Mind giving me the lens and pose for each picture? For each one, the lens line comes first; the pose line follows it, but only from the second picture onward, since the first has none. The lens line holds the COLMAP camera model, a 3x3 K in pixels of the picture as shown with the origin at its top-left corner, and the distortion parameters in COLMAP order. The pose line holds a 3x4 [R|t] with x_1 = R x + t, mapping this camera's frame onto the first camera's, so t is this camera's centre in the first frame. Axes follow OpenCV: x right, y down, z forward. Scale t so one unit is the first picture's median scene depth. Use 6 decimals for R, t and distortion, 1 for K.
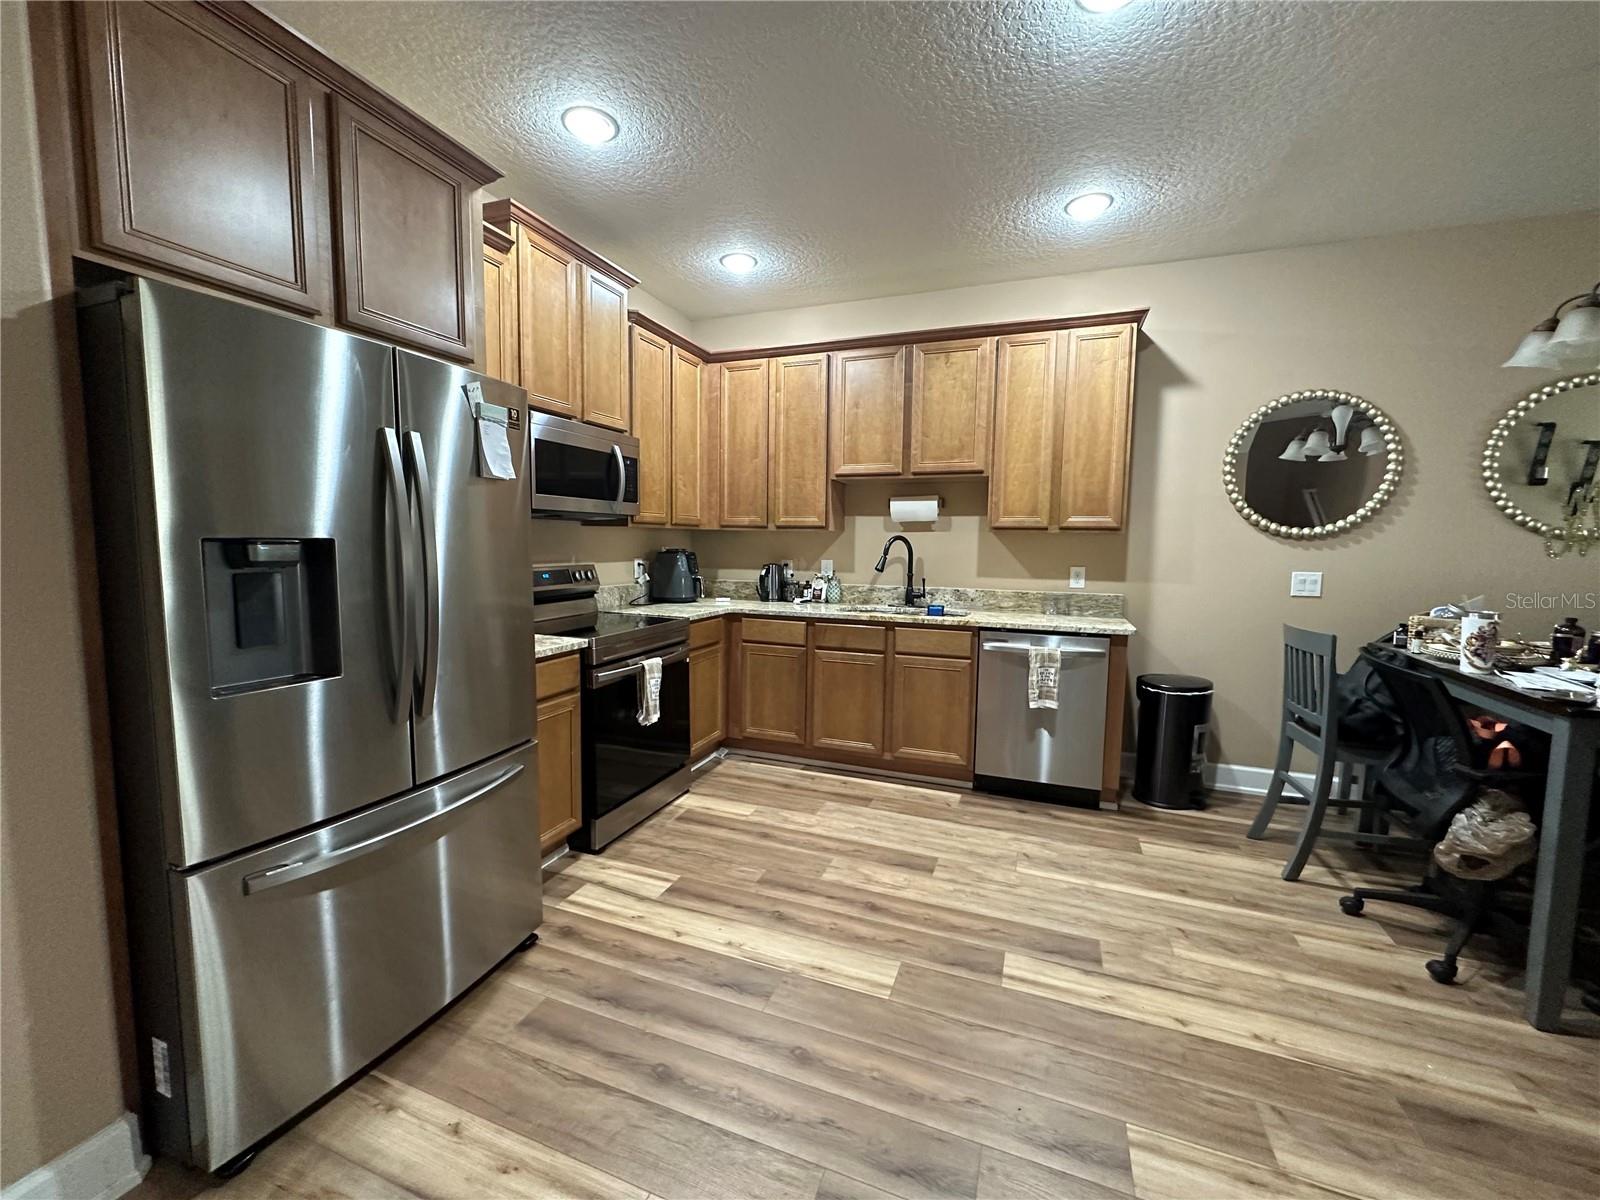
lens RADIAL K [[638.0, 0, 801.6], [0, 638.0, 598.5], [0, 0, 1]] dist [-0.004270, 0.001238]
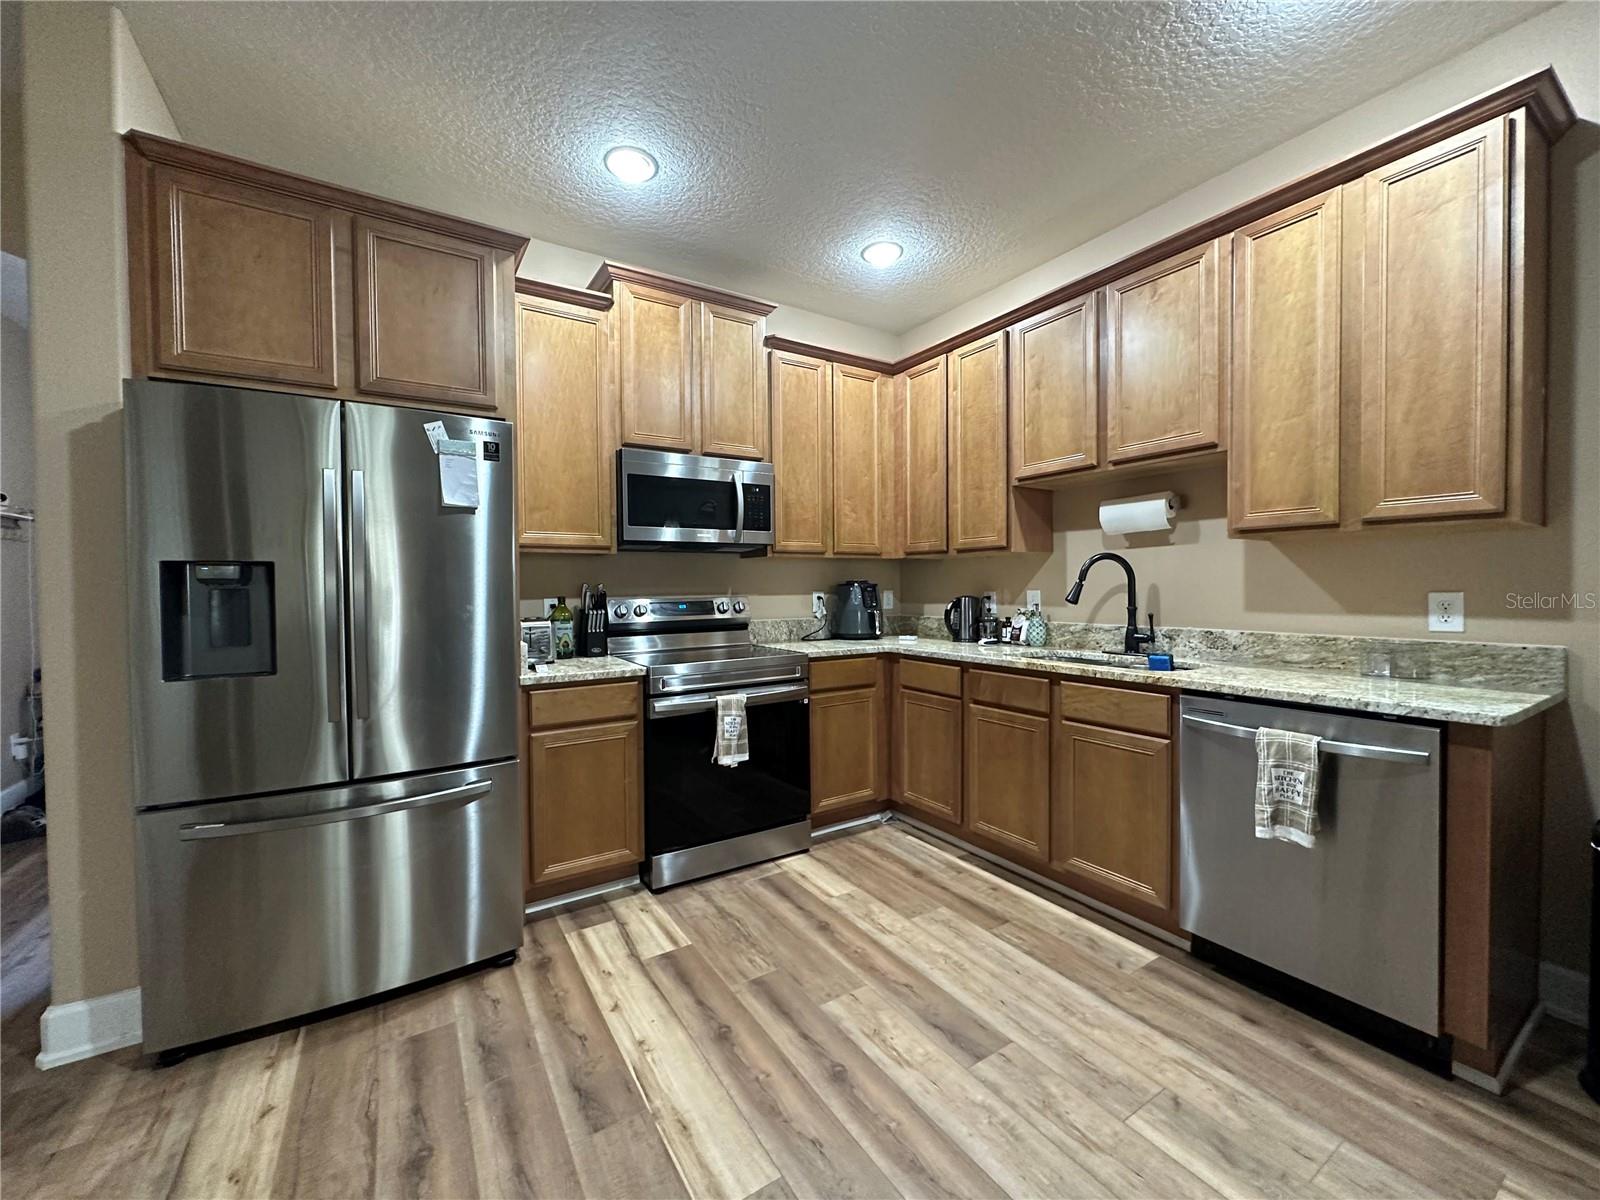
lens RADIAL K [[638.0, 0, 799.5], [0, 638.0, 597.7], [0, 0, 1]] dist [-0.004270, 0.001238]
pose [[0.803350, -0.009216, -0.595435, 0.345711], [-0.034303, 0.997504, -0.061720, 0.007255], [0.594518, 0.070008, 0.801029, 0.267143]]
